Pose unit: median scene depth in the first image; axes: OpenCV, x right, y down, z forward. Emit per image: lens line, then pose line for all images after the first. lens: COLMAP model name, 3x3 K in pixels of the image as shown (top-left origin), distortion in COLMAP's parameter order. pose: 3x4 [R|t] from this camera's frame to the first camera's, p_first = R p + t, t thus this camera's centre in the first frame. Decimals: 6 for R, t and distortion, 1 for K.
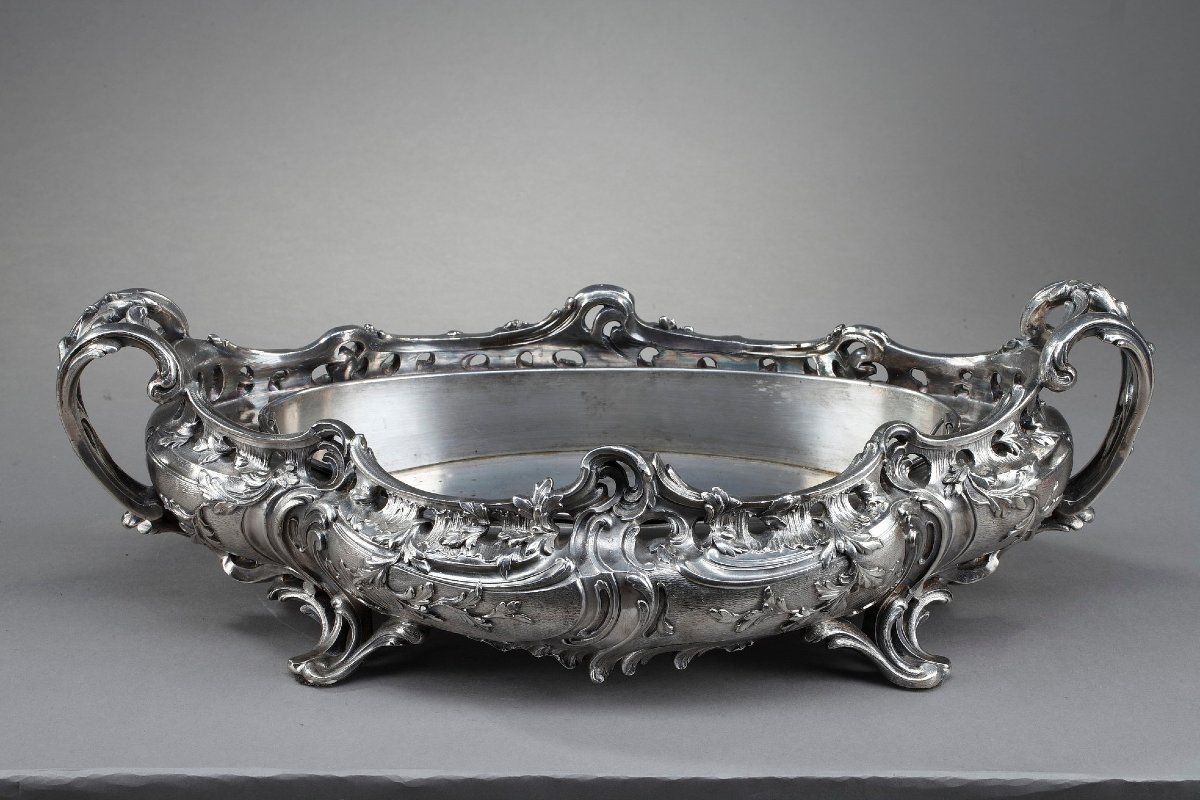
lens RADIAL K [[3530.5, 0, 600.0], [0, 3530.5, 400.0], [0, 0, 1]] dist [0.000540, 0.524366]
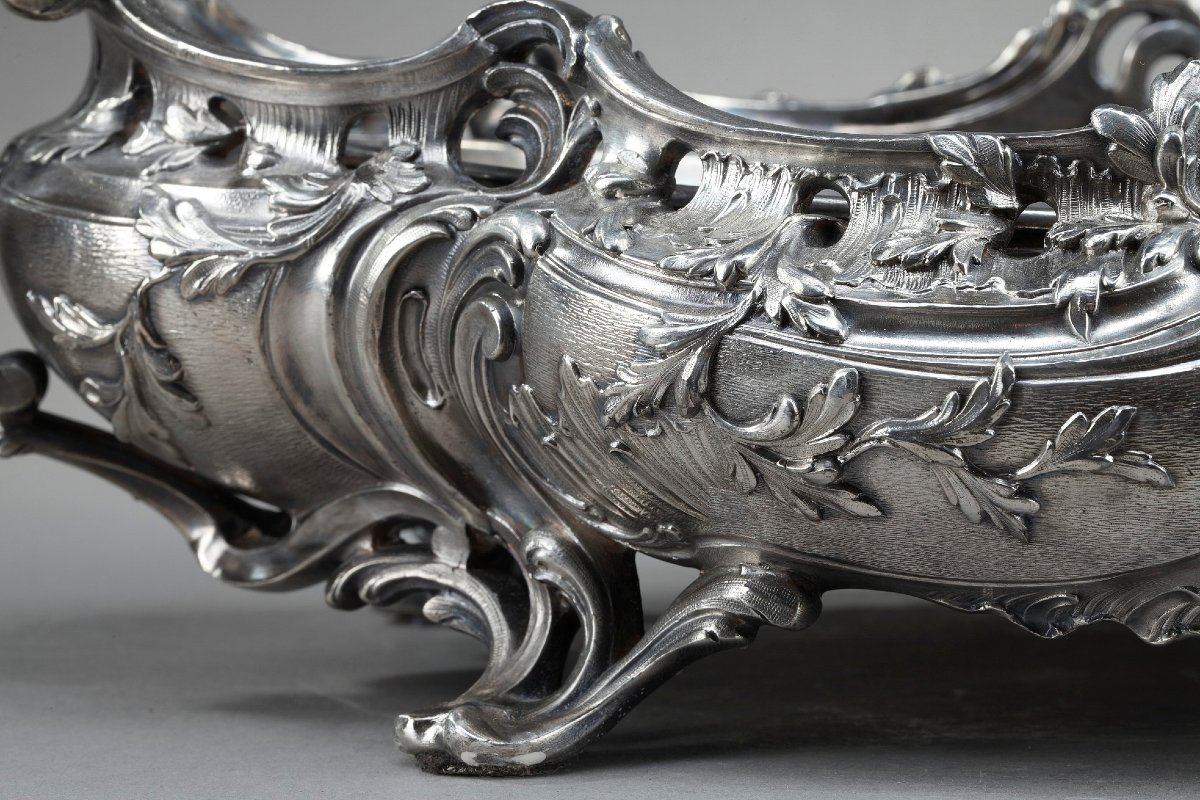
lens RADIAL K [[4131.5, 0, 634.3], [0, 4131.5, 367.5], [0, 0, 1]] dist [-0.038766, 0.656938]
pose [[0.999713, -0.015672, 0.018132, -0.073909], [0.019864, 0.965136, -0.260994, 0.148920], [-0.013409, 0.261279, 0.965170, 0.622348]]
